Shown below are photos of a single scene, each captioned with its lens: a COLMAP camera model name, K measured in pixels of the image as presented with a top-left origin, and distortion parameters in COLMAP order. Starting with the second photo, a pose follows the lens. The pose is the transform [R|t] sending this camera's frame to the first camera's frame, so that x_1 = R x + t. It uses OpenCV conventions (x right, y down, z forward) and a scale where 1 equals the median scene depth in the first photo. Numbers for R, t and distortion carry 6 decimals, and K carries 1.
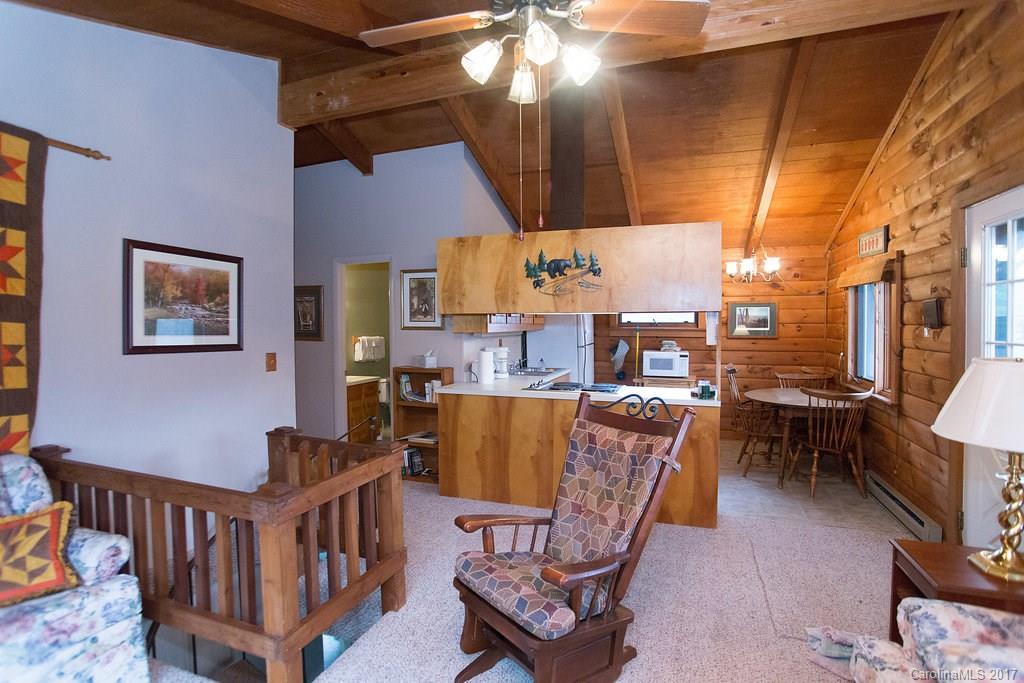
lens RADIAL K [[505.8, 0, 512.0], [0, 505.8, 341.5], [0, 0, 1]] dist [-0.079530, 0.033490]
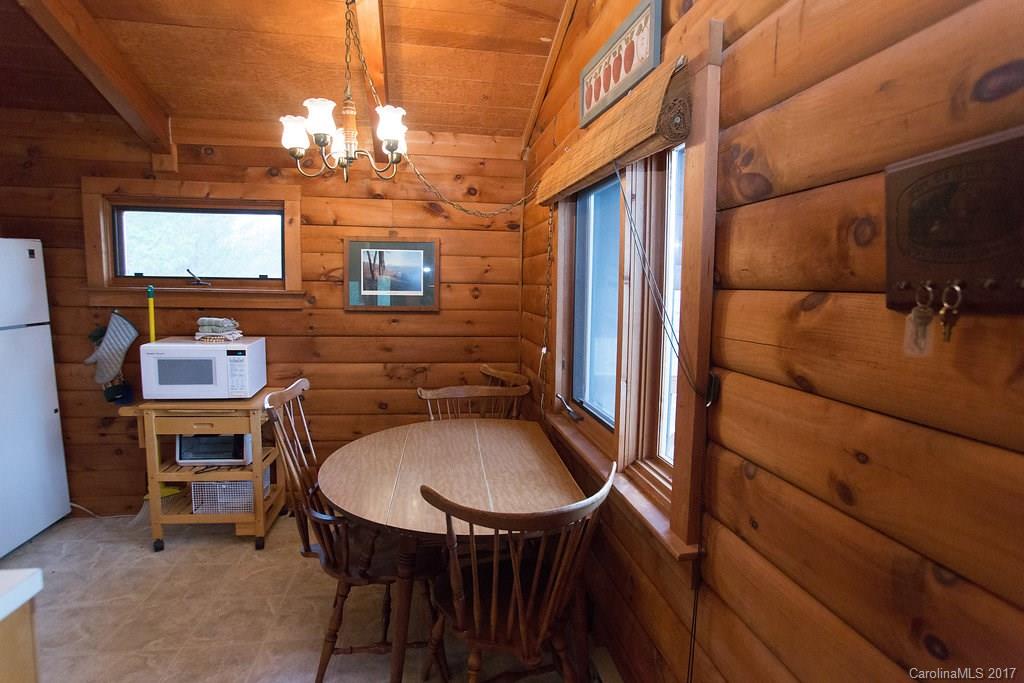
lens RADIAL K [[505.8, 0, 512.0], [0, 505.8, 341.5], [0, 0, 1]] dist [-0.079530, 0.033490]
pose [[0.870767, -0.034010, 0.490519, 0.358685], [-0.004042, 0.997076, 0.076307, -0.016401], [-0.491680, -0.068429, 0.868083, 0.523807]]
